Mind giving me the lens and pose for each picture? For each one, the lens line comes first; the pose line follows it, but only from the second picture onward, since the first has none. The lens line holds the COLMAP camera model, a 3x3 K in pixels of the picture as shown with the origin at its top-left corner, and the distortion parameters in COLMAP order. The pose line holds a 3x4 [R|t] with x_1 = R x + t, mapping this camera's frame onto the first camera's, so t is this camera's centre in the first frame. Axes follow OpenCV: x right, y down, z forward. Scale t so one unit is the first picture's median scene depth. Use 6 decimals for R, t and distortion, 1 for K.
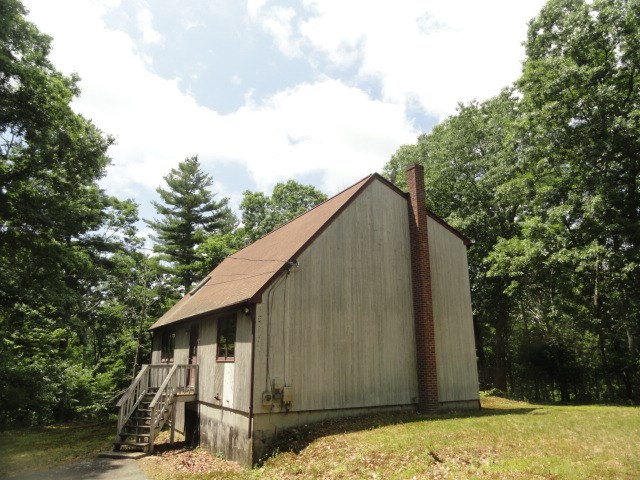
lens RADIAL K [[447.1, 0, 320.0], [0, 447.1, 240.0], [0, 0, 1]] dist [-0.005563, 0.004471]
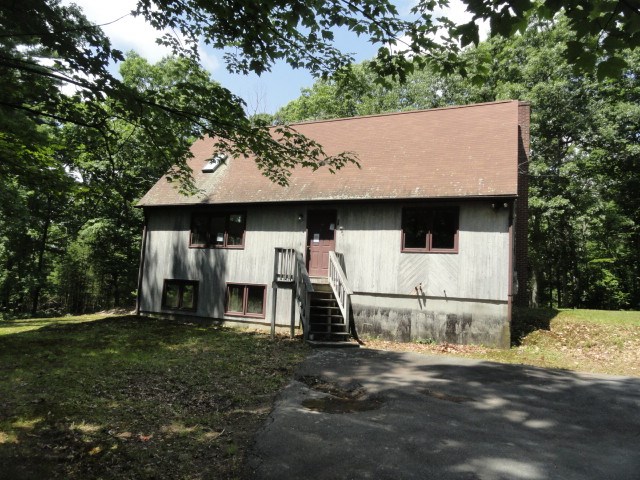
lens RADIAL K [[447.1, 0, 320.0], [0, 447.1, 240.0], [0, 0, 1]] dist [-0.005563, 0.004471]
pose [[0.811100, 0.117838, 0.572915, -0.926001], [-0.214331, 0.971244, 0.103670, 0.186397], [-0.544223, -0.206880, 0.813032, 0.324525]]
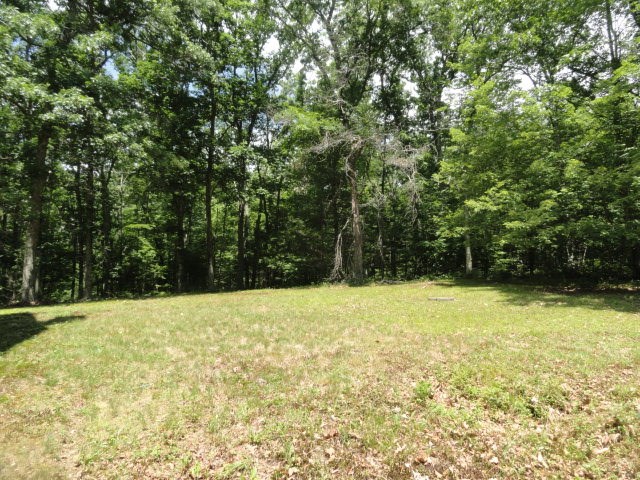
lens RADIAL K [[447.1, 0, 320.0], [0, 447.1, 240.0], [0, 0, 1]] dist [-0.005563, 0.004471]
pose [[-0.001432, 0.093769, 0.995593, -0.096630], [-0.285455, 0.954131, -0.090275, 0.234901], [-0.958391, -0.284326, 0.025401, 0.668457]]
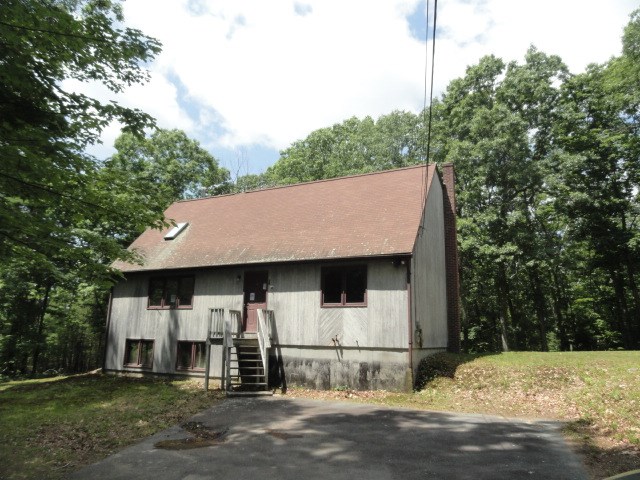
lens RADIAL K [[447.1, 0, 320.0], [0, 447.1, 240.0], [0, 0, 1]] dist [-0.005563, 0.004471]
pose [[0.839333, 0.138105, 0.525782, -0.819842], [-0.167080, 0.985913, 0.007753, 0.107182], [-0.517305, -0.094355, 0.850584, 0.109723]]
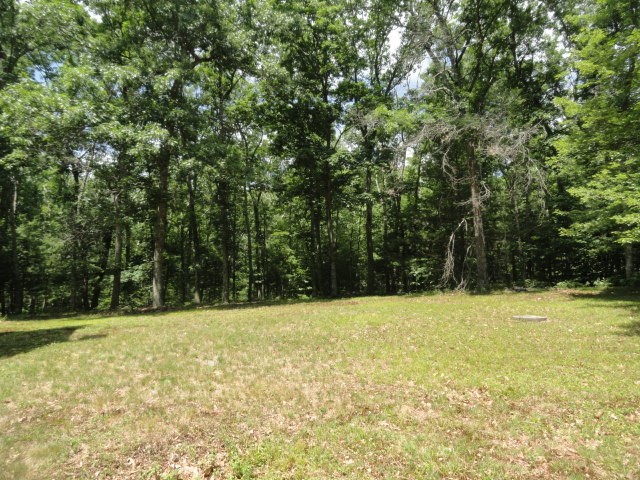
lens RADIAL K [[447.1, 0, 320.0], [0, 447.1, 240.0], [0, 0, 1]] dist [-0.005563, 0.004471]
pose [[0.397771, 0.082681, 0.913752, 0.005020], [-0.262821, 0.964463, 0.027141, 0.134489], [-0.879036, -0.250949, 0.405365, 0.435834]]
